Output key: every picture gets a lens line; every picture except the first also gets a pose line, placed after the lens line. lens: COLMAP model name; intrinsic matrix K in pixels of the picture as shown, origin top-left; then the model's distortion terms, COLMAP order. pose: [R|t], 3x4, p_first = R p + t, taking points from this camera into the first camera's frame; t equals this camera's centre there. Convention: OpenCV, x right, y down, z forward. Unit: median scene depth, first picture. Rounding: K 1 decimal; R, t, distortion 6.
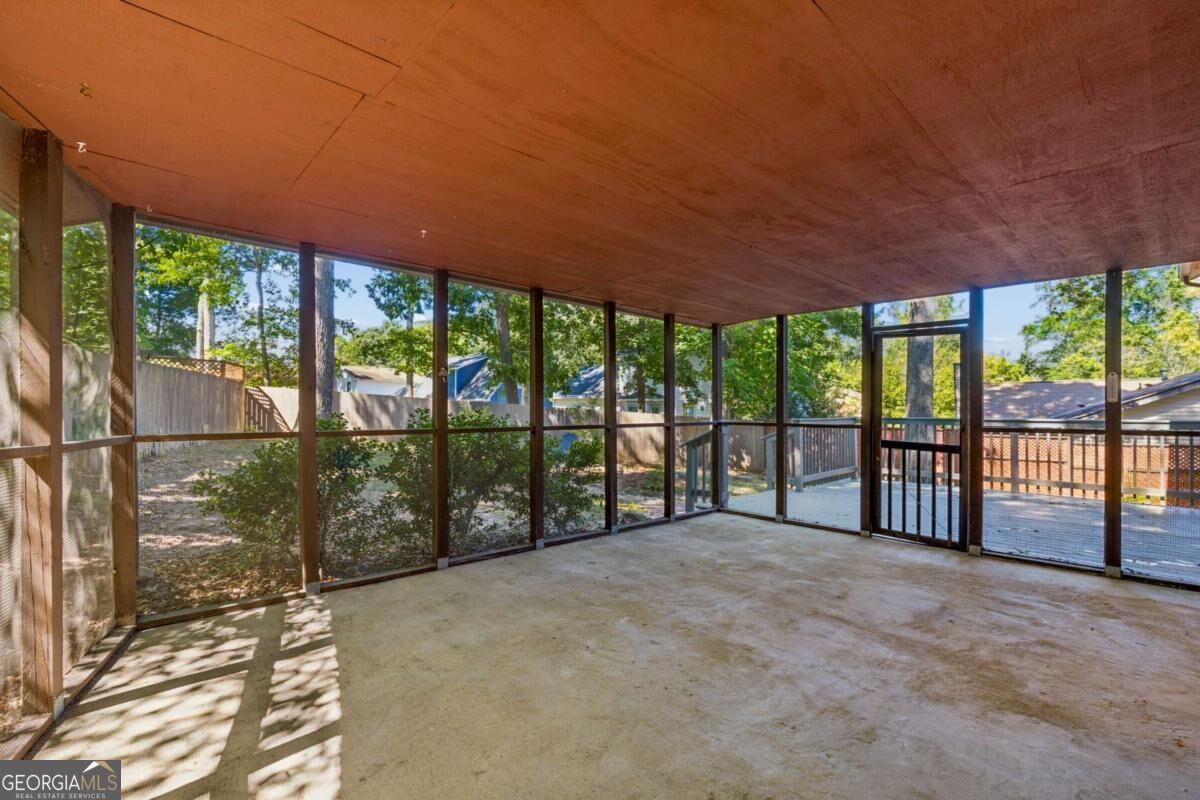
lens RADIAL K [[529.9, 0, 590.9], [0, 529.9, 416.5], [0, 0, 1]] dist [-0.002495, 0.000649]
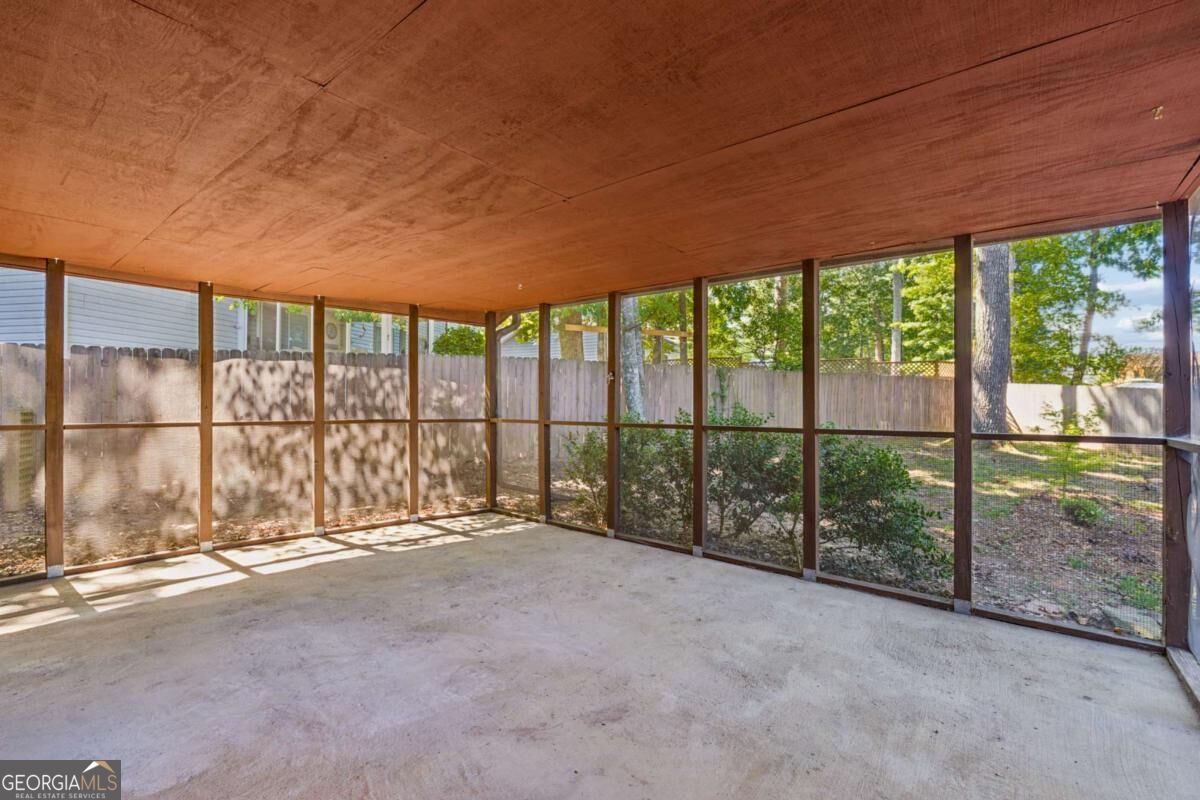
lens RADIAL K [[529.9, 0, 604.4], [0, 529.9, 408.4], [0, 0, 1]] dist [-0.002495, 0.000649]
pose [[0.151862, 0.002626, -0.988398, 1.353507], [-0.015890, 0.999874, 0.000215, -0.015007], [0.988274, 0.015673, 0.151885, 1.167950]]
